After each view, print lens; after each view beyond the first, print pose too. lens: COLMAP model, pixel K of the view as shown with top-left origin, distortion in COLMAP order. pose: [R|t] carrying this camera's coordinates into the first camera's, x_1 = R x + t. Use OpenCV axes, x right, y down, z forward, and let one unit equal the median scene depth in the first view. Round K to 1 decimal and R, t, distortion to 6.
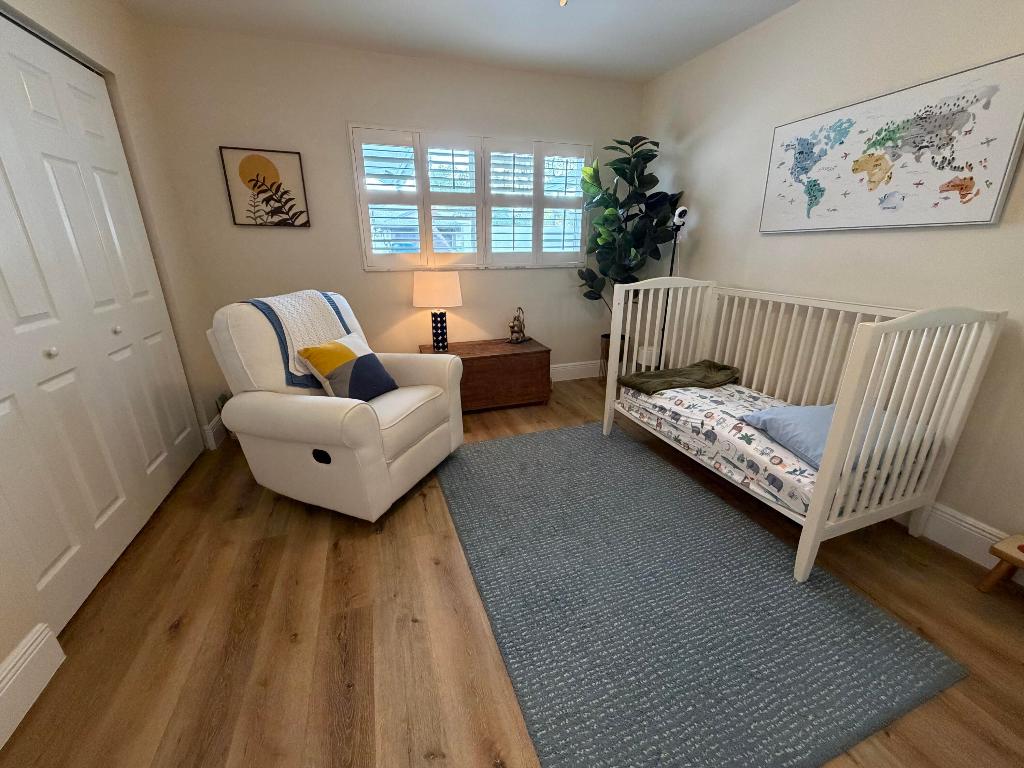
lens RADIAL K [[408.1, 0, 509.3], [0, 408.1, 382.2], [0, 0, 1]] dist [0.000489, 0.000111]
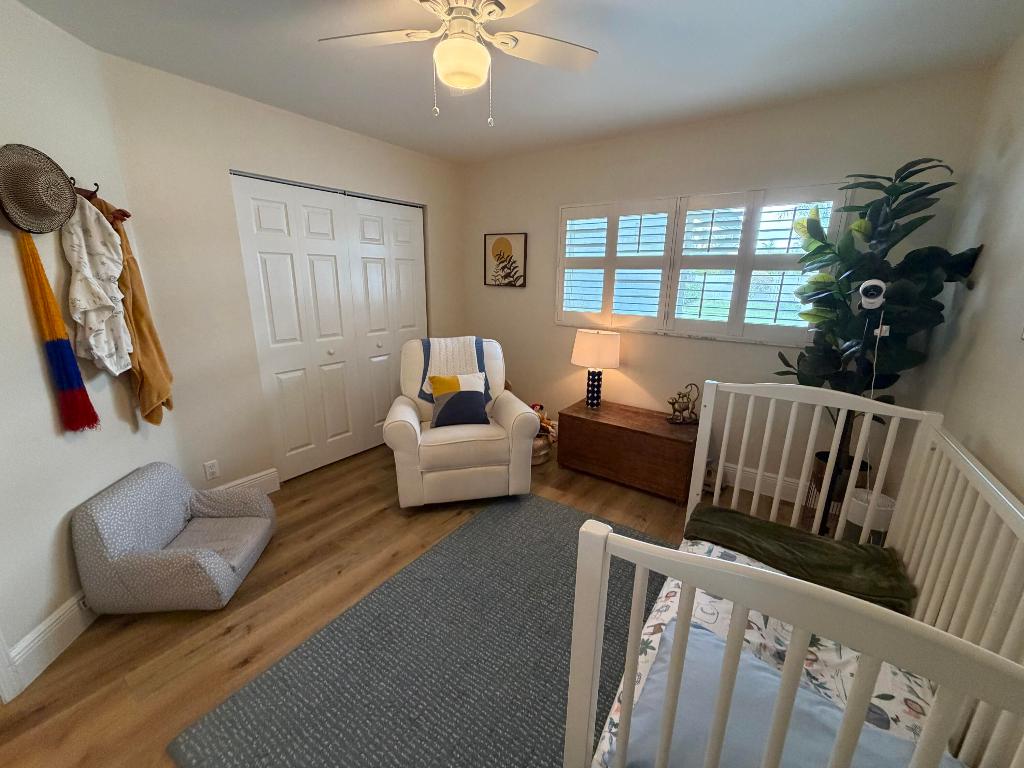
lens RADIAL K [[408.1, 0, 509.3], [0, 408.1, 382.2], [0, 0, 1]] dist [0.000489, 0.000111]
pose [[0.582506, 0.215631, -0.783703, 0.568852], [-0.277816, 0.958921, 0.057348, -0.158200], [0.763875, 0.184319, 0.618483, 0.230534]]
